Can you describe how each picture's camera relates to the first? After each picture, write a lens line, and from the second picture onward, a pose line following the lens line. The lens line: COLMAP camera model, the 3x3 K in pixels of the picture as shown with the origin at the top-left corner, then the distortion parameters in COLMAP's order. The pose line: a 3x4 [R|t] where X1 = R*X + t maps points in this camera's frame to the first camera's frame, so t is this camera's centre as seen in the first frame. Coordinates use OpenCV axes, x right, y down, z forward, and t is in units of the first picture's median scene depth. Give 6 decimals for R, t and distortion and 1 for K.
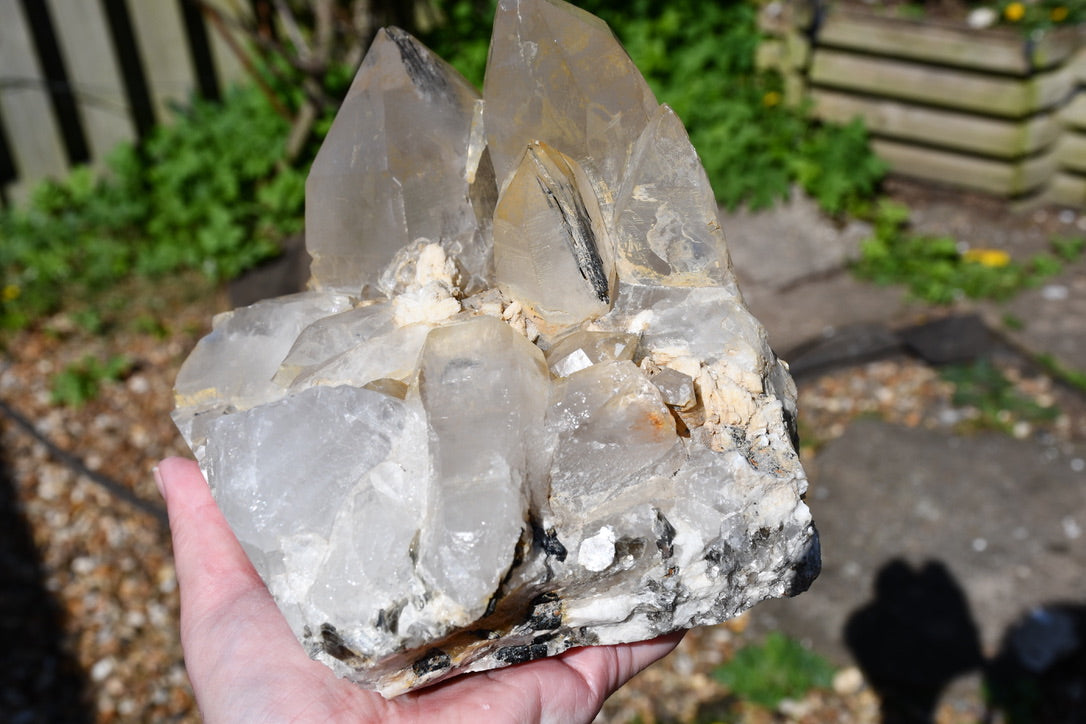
lens RADIAL K [[1447.6, 0, 543.0], [0, 1447.6, 362.0], [0, 0, 1]] dist [-0.017547, 0.009373]
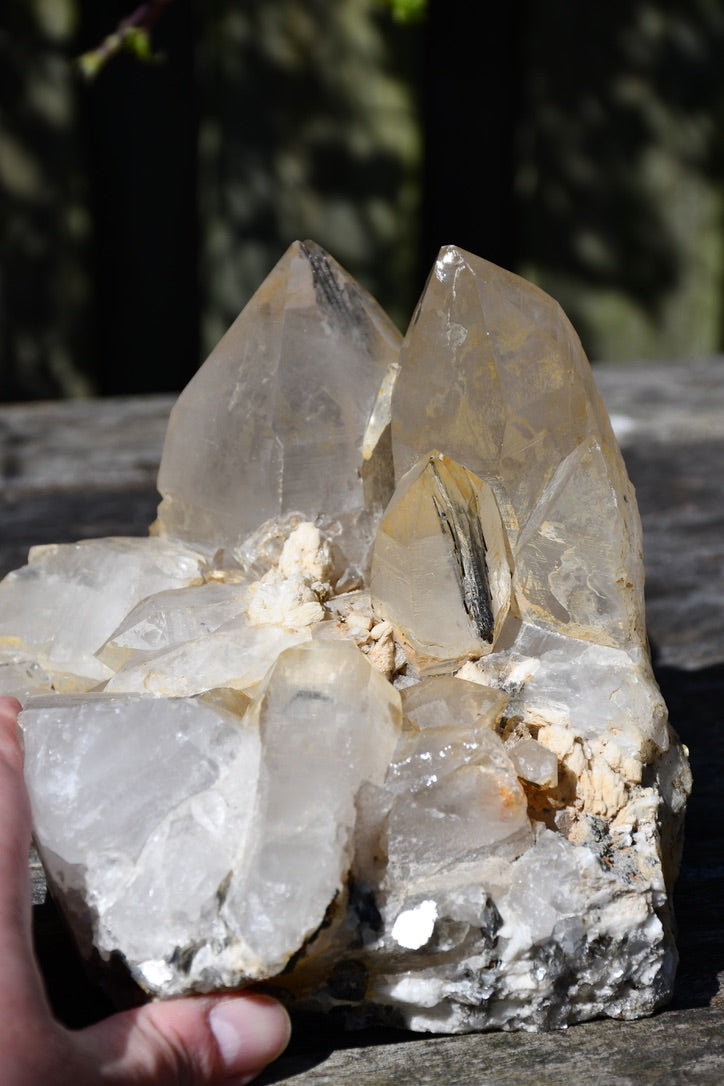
lens RADIAL K [[3113.2, 0, 362.0], [0, 3113.2, 543.0], [0, 0, 1]] dist [0.492286, 1.163920]
pose [[0.981364, 0.185136, -0.051471, 0.055404], [-0.182832, 0.982049, 0.046403, -0.176629], [0.059138, -0.036128, 0.997596, -0.892076]]
